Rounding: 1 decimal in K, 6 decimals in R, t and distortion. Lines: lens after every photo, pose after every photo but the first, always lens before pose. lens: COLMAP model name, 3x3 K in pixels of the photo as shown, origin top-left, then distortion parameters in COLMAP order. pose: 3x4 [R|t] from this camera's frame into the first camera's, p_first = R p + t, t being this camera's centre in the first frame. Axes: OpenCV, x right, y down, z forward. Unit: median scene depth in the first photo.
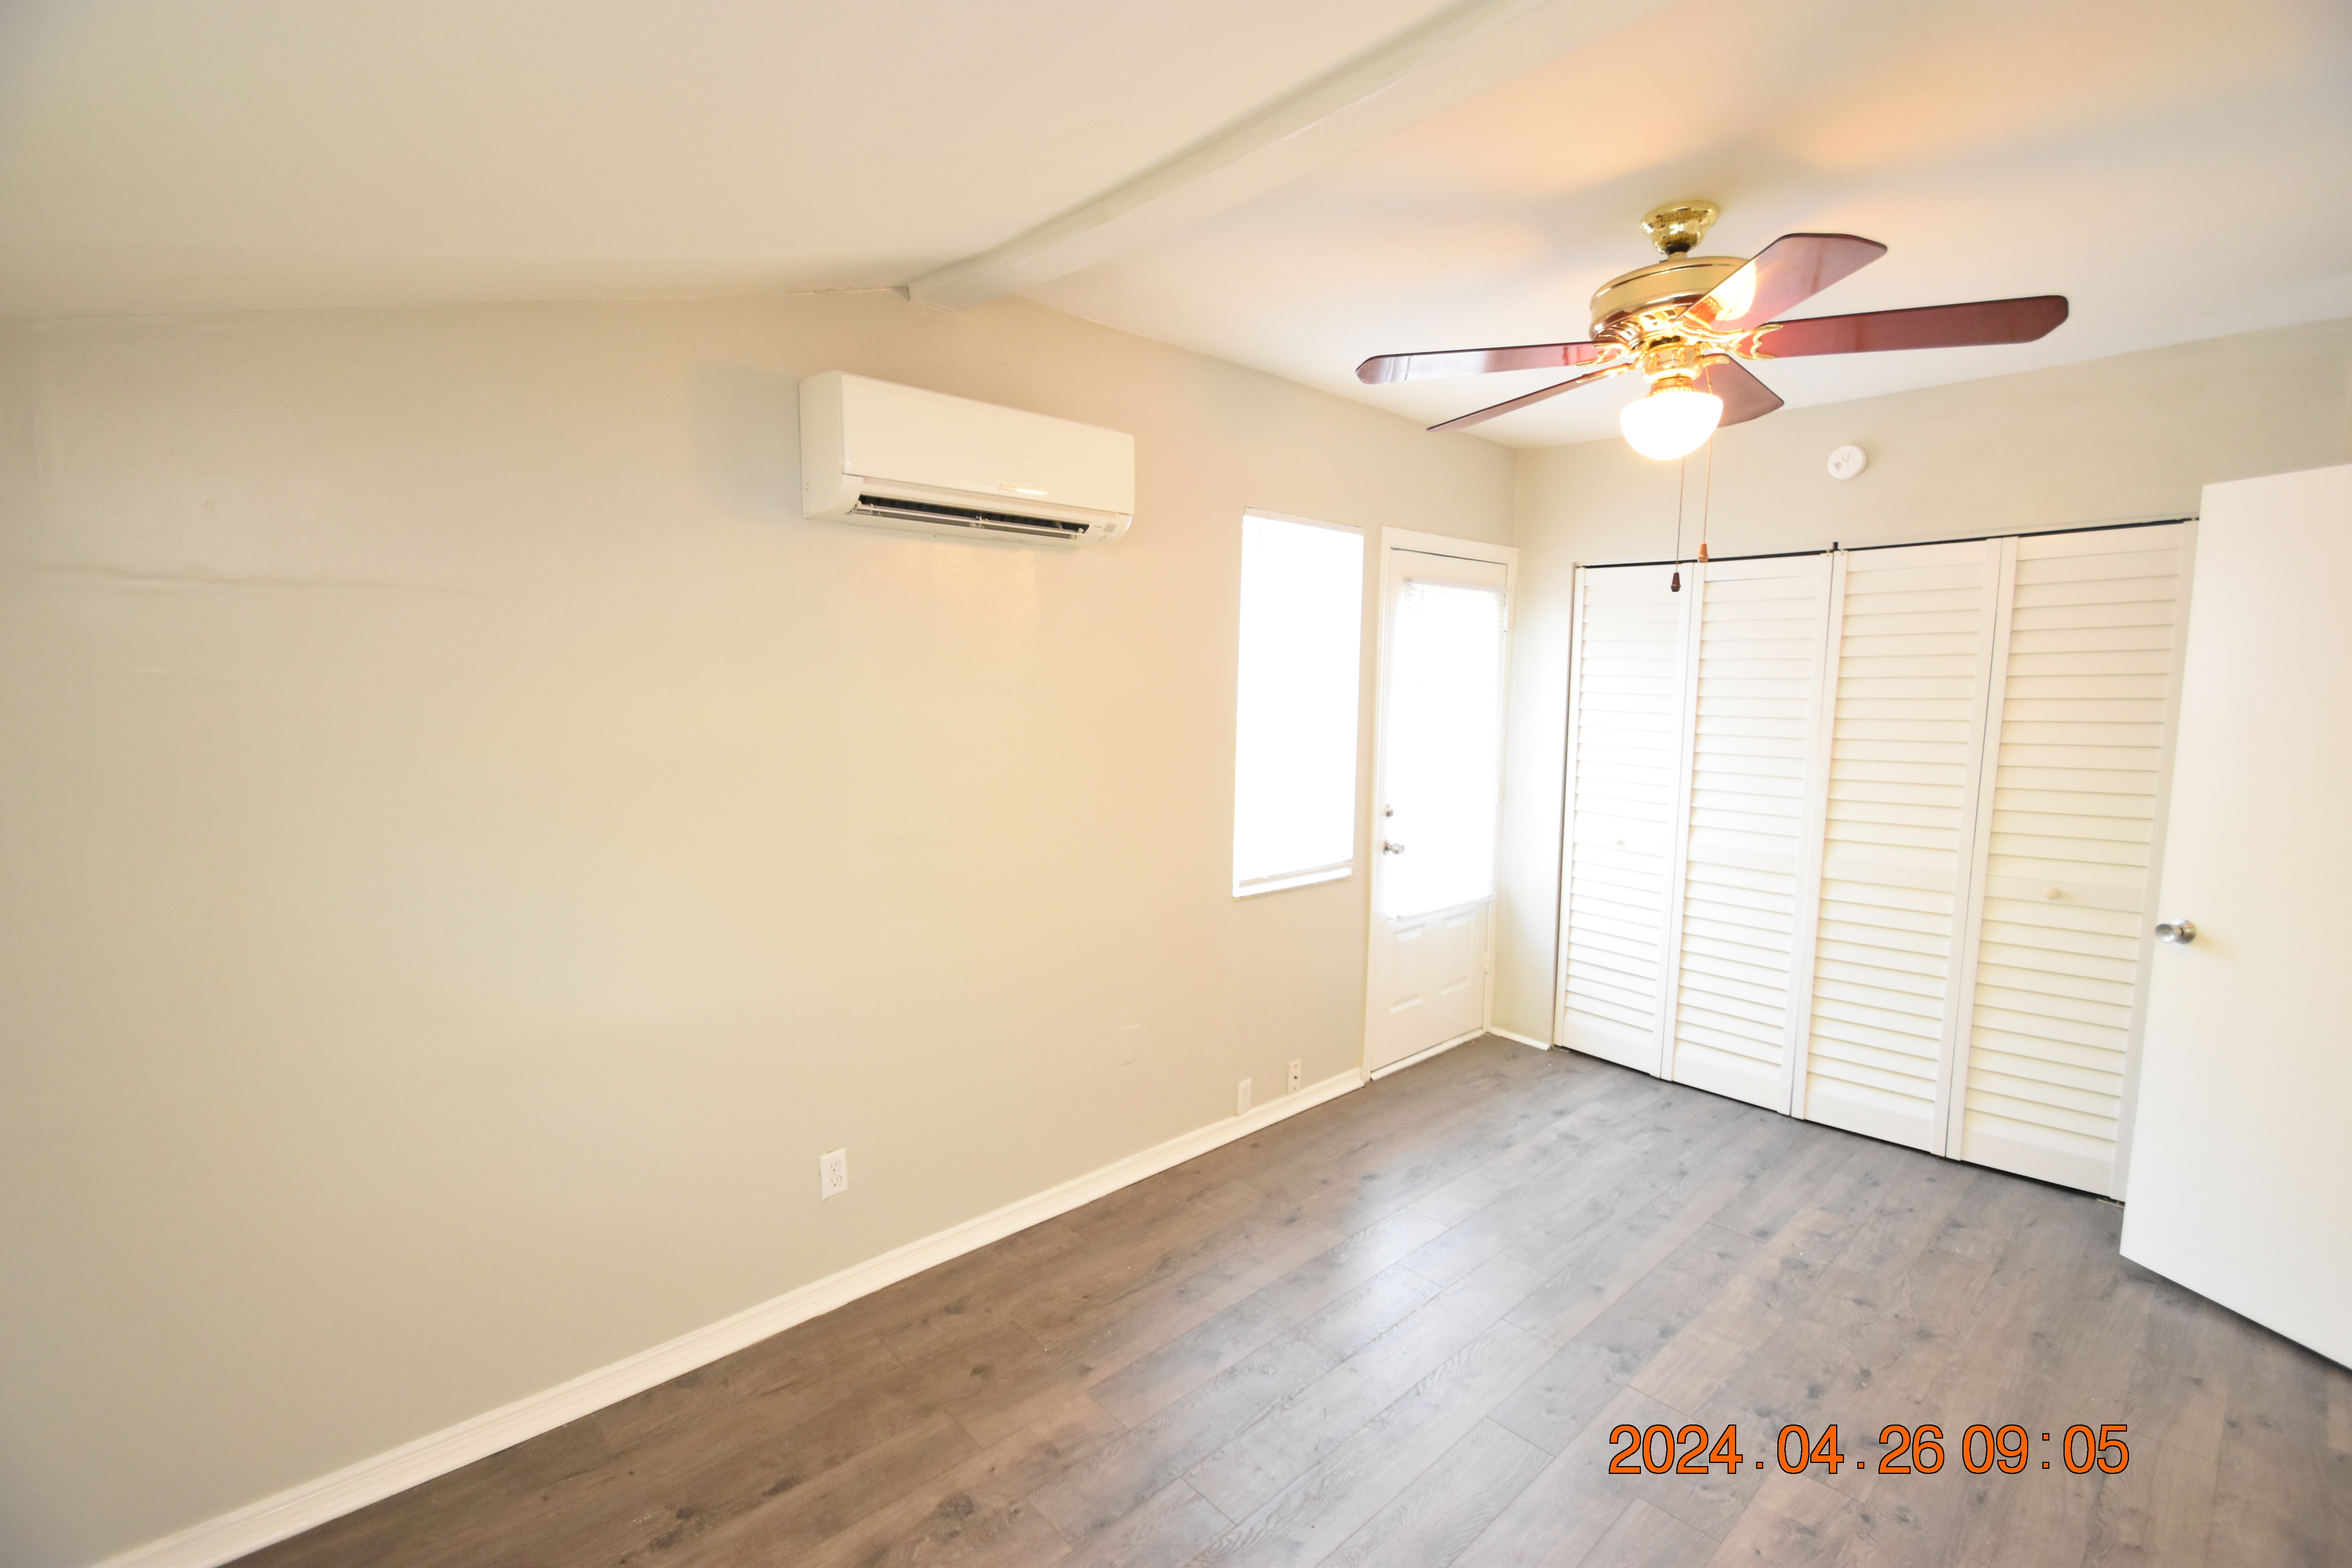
lens RADIAL K [[1030.1, 0, 1164.0], [0, 1030.1, 789.6], [0, 0, 1]] dist [0.004745, -0.010881]
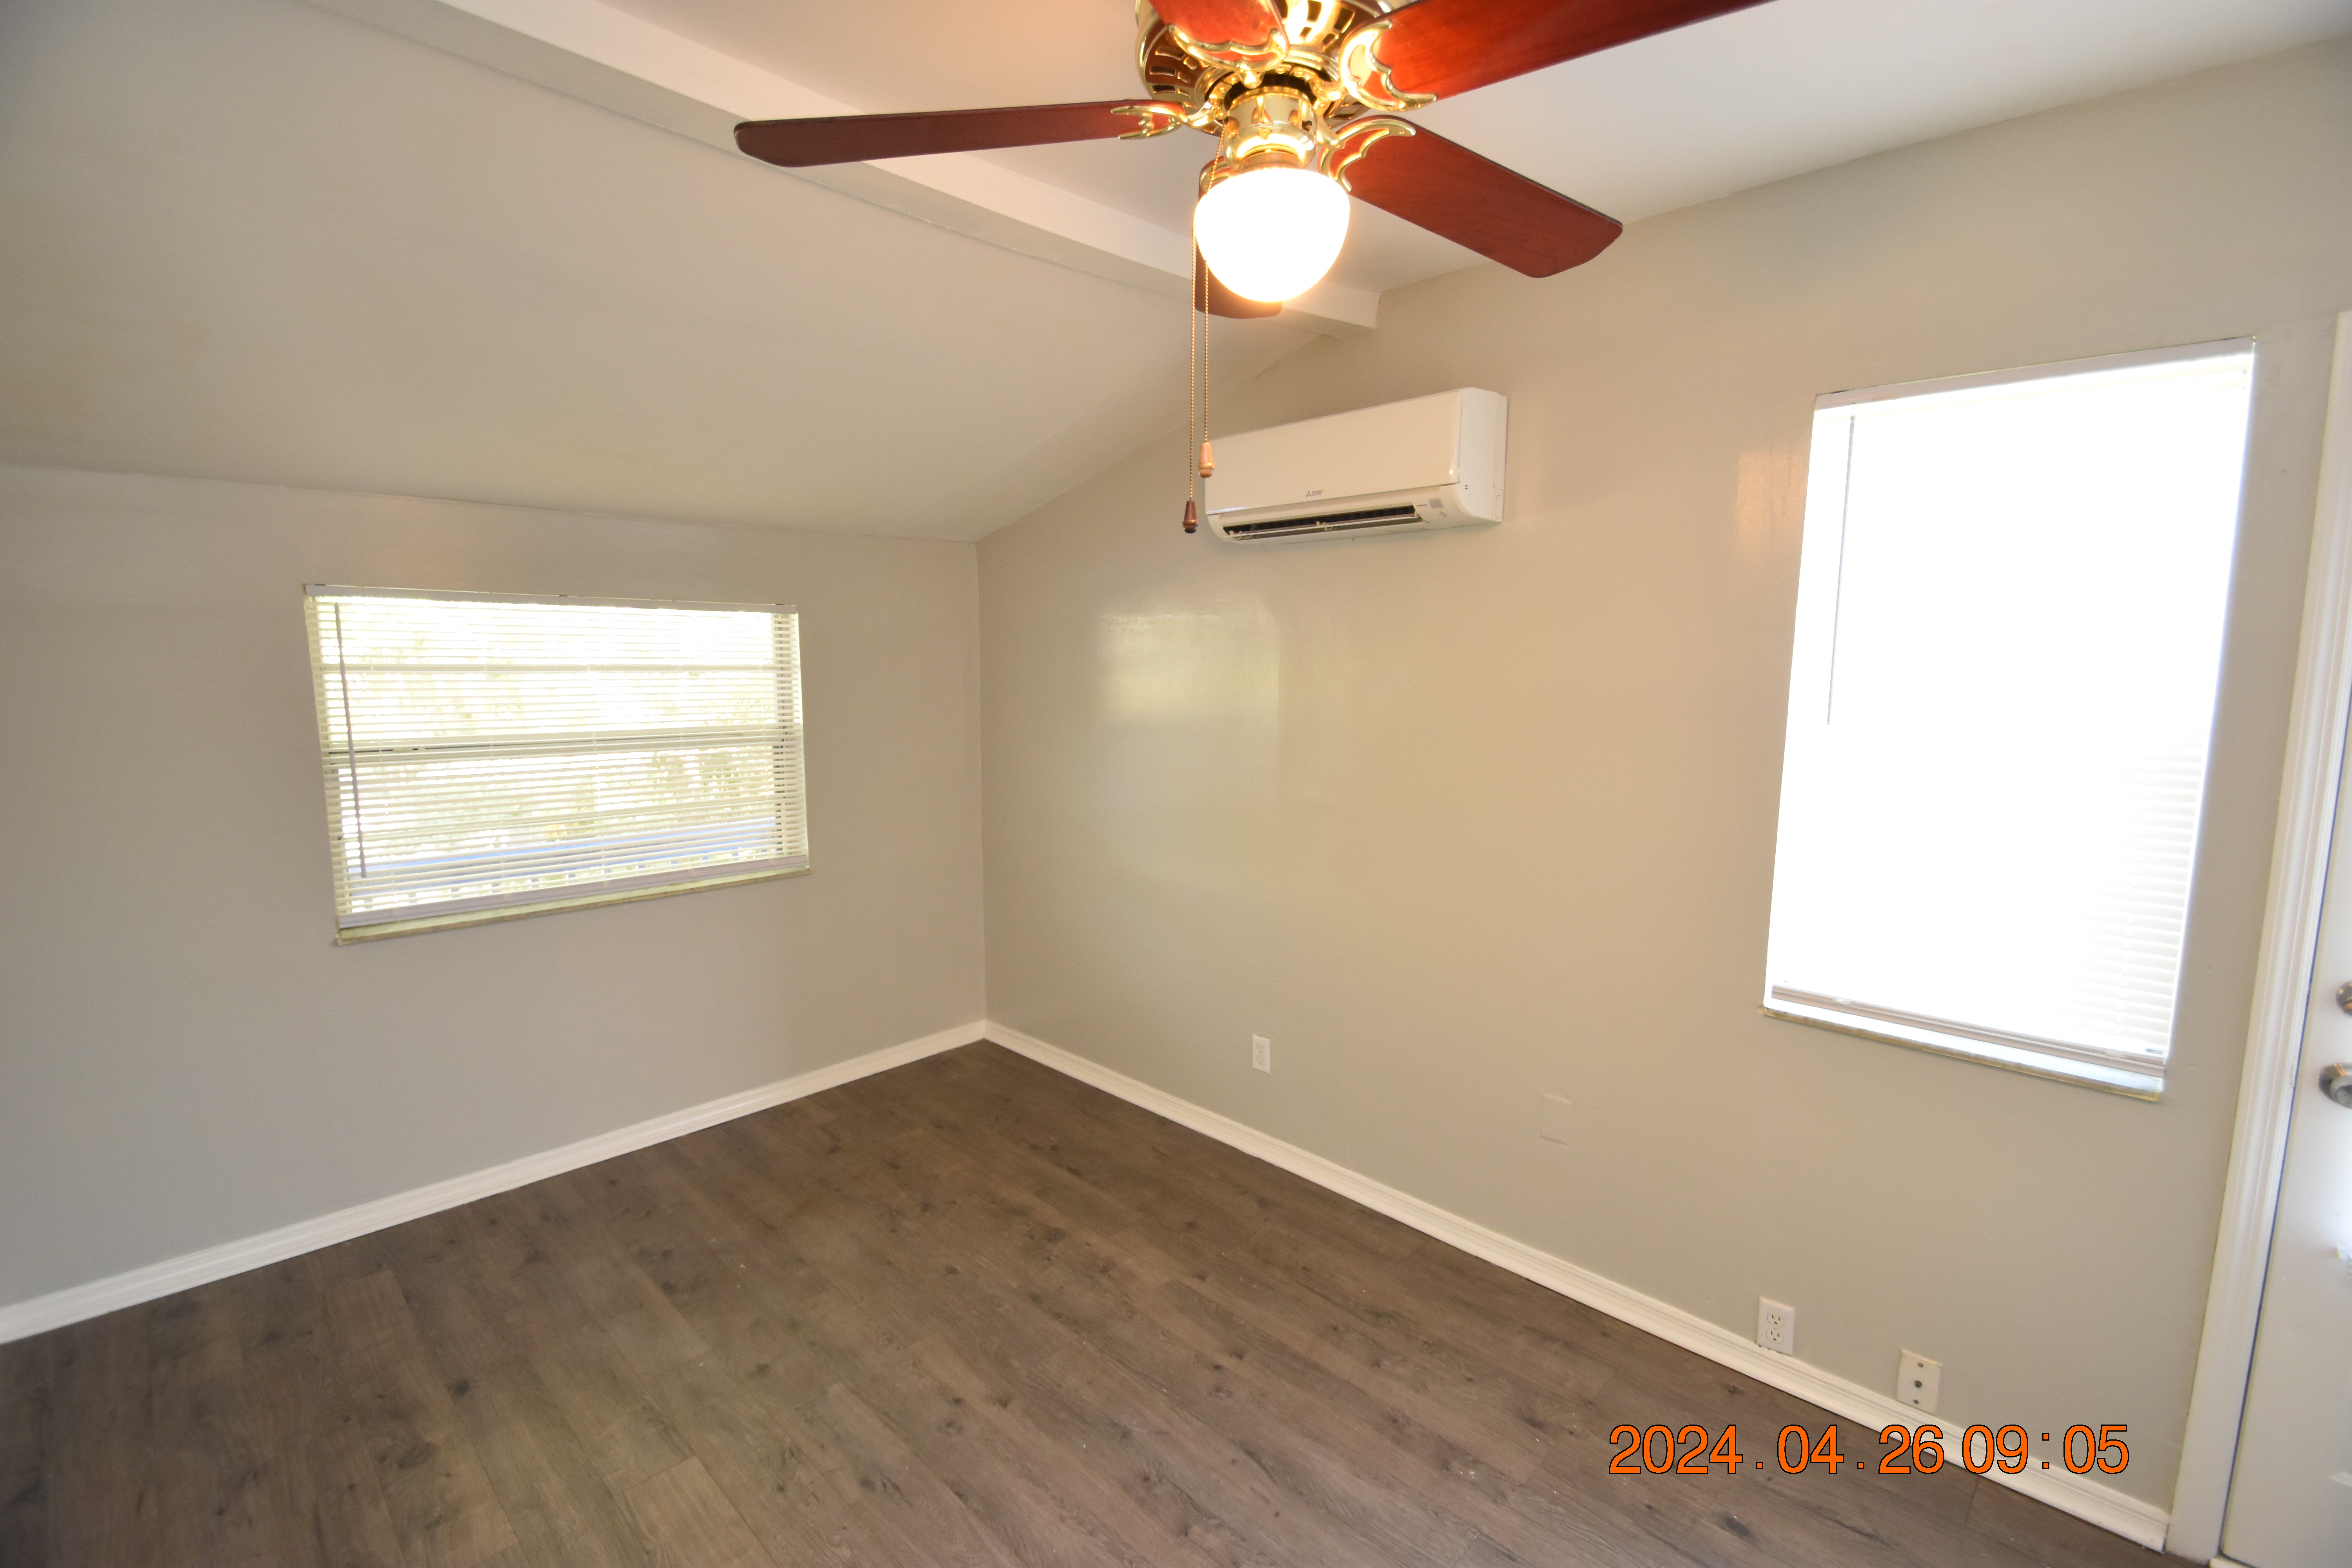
lens RADIAL K [[1030.1, 0, 1173.7], [0, 1030.1, 792.3], [0, 0, 1]] dist [0.004745, -0.010881]
pose [[0.049548, 0.117164, -0.991876, 0.913207], [-0.111134, 0.987575, 0.111105, -0.080708], [0.992570, 0.104726, 0.061953, 0.780103]]
